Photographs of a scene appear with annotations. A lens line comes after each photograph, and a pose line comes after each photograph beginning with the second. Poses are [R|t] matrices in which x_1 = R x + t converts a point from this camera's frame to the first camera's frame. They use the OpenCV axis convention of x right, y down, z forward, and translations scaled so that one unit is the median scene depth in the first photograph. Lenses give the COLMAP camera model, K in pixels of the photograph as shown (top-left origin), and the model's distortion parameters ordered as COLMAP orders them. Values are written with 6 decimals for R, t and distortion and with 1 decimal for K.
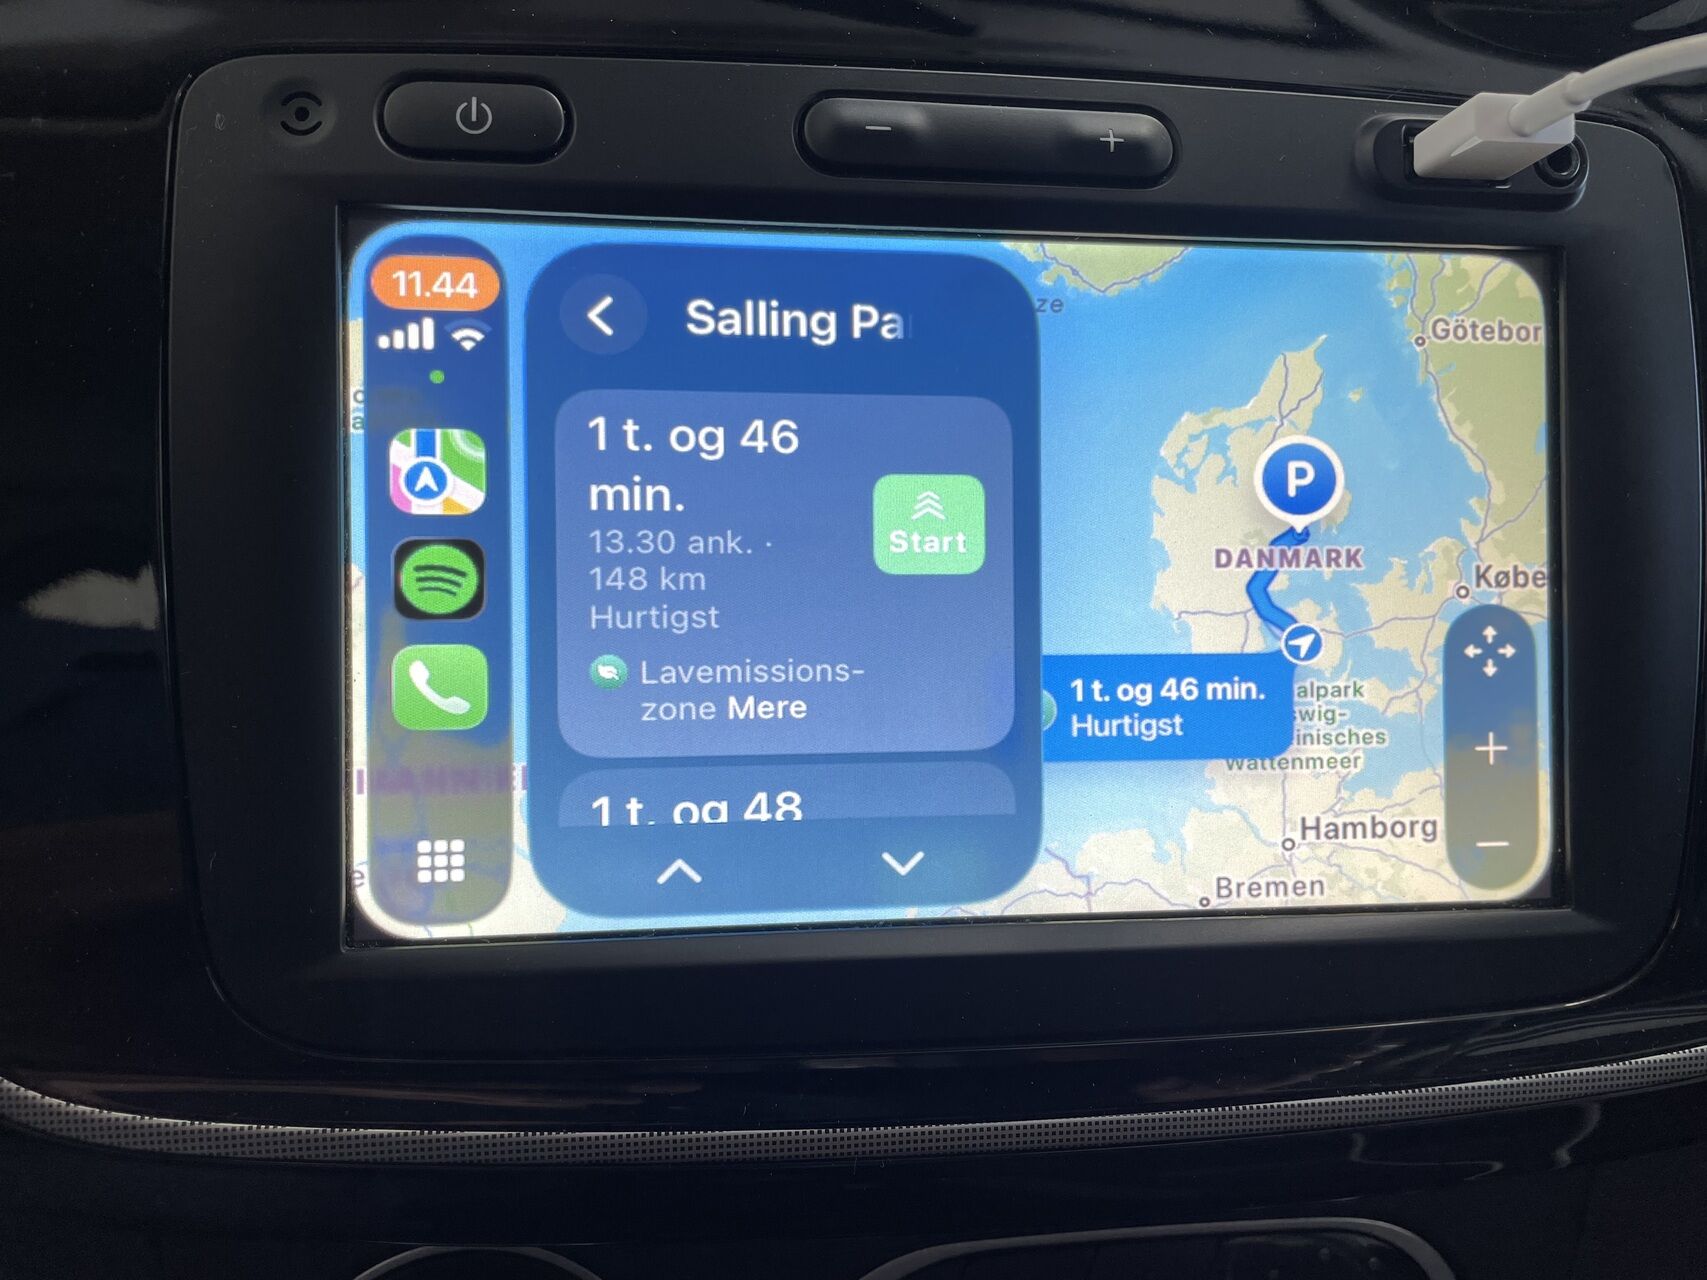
lens RADIAL K [[1338.6, 0, 853.5], [0, 1338.6, 640.0], [0, 0, 1]] dist [0.028576, -0.118086]
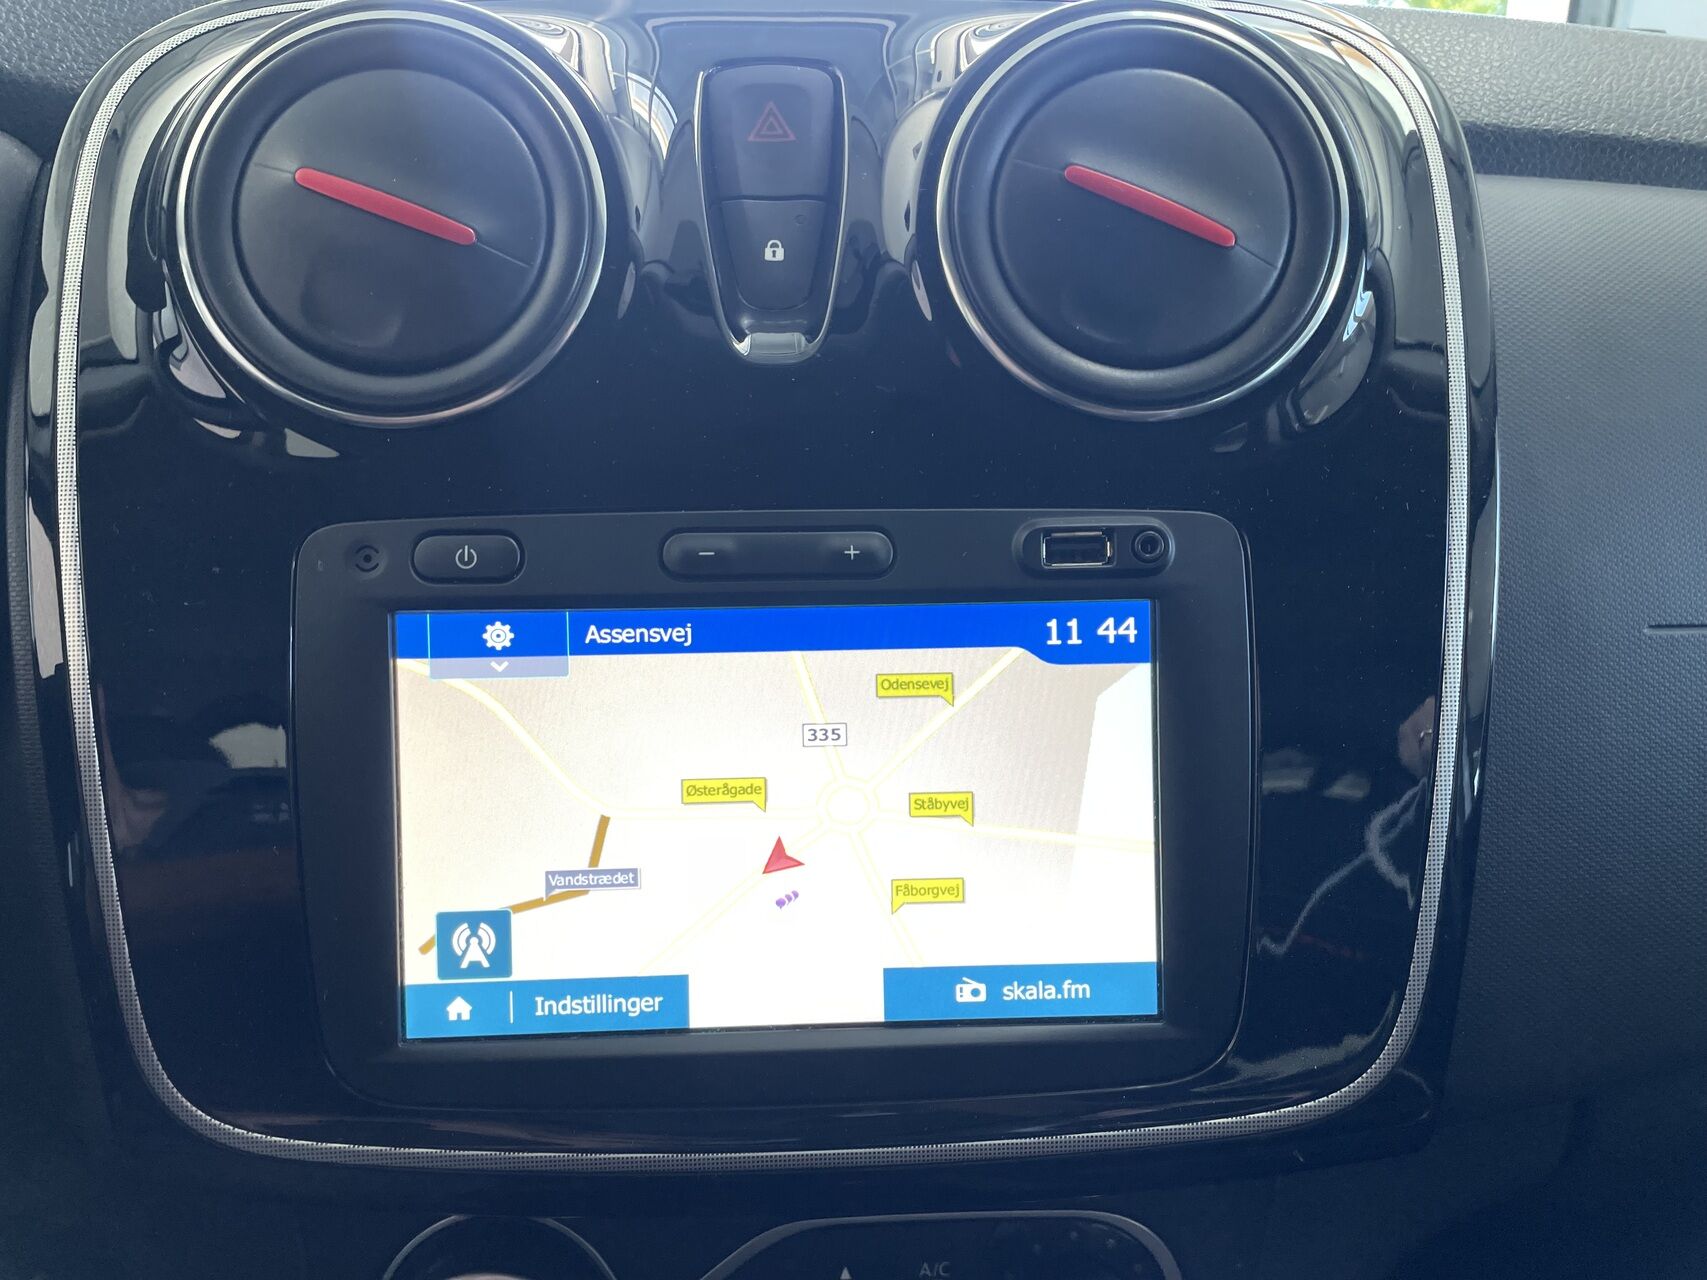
lens RADIAL K [[1305.5, 0, 829.9], [0, 1305.5, 648.9], [0, 0, 1]] dist [0.001475, -0.101442]
pose [[0.996614, -0.010765, -0.081515, 0.310504], [0.011503, 0.999897, 0.008591, -0.284518], [0.081414, -0.009500, 0.996635, -0.614532]]
